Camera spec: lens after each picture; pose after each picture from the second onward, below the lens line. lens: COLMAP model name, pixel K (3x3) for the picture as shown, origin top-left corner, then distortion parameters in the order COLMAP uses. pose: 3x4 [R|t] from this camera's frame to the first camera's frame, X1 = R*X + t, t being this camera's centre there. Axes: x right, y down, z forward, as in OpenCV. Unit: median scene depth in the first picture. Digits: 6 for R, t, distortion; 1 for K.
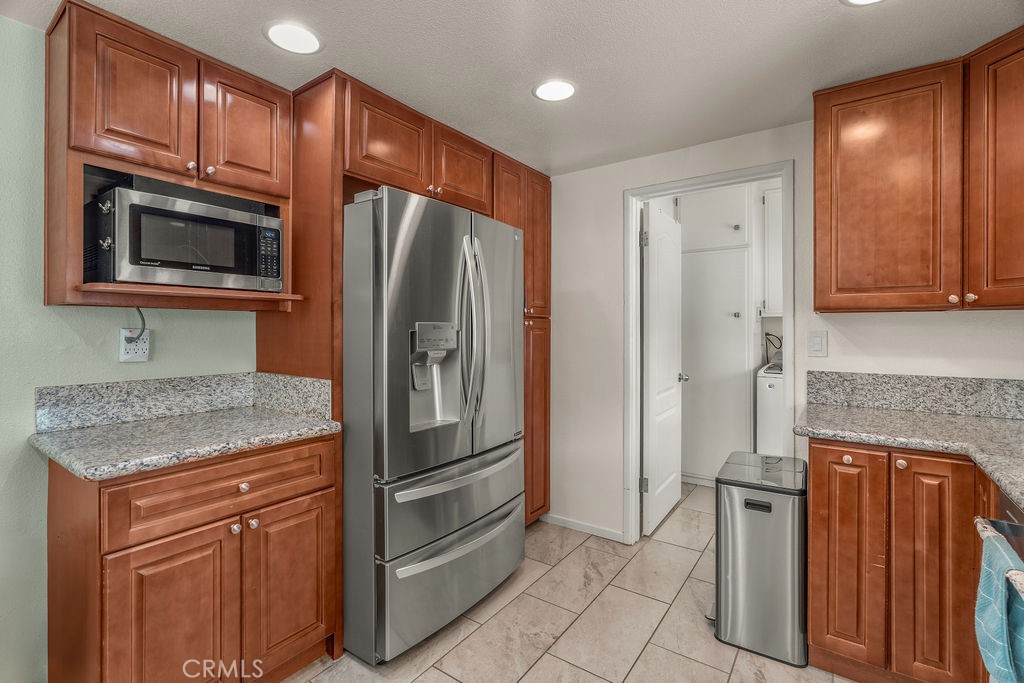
lens RADIAL K [[464.3, 0, 512.5], [0, 464.3, 327.5], [0, 0, 1]] dist [-0.011748, 0.002280]
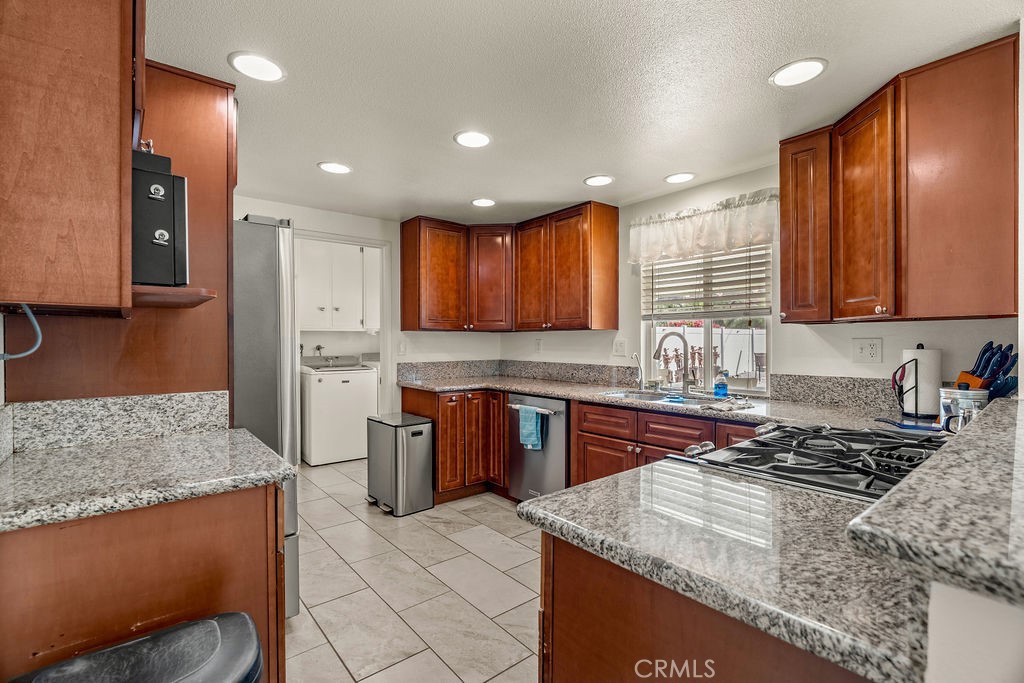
lens RADIAL K [[464.3, 0, 512.4], [0, 464.3, 341.6], [0, 0, 1]] dist [-0.011748, 0.002280]
pose [[0.261942, -0.004986, 0.965071, -1.182357], [-0.006417, 0.999956, 0.006908, -0.004155], [-0.965062, -0.008002, 0.261898, 0.131640]]
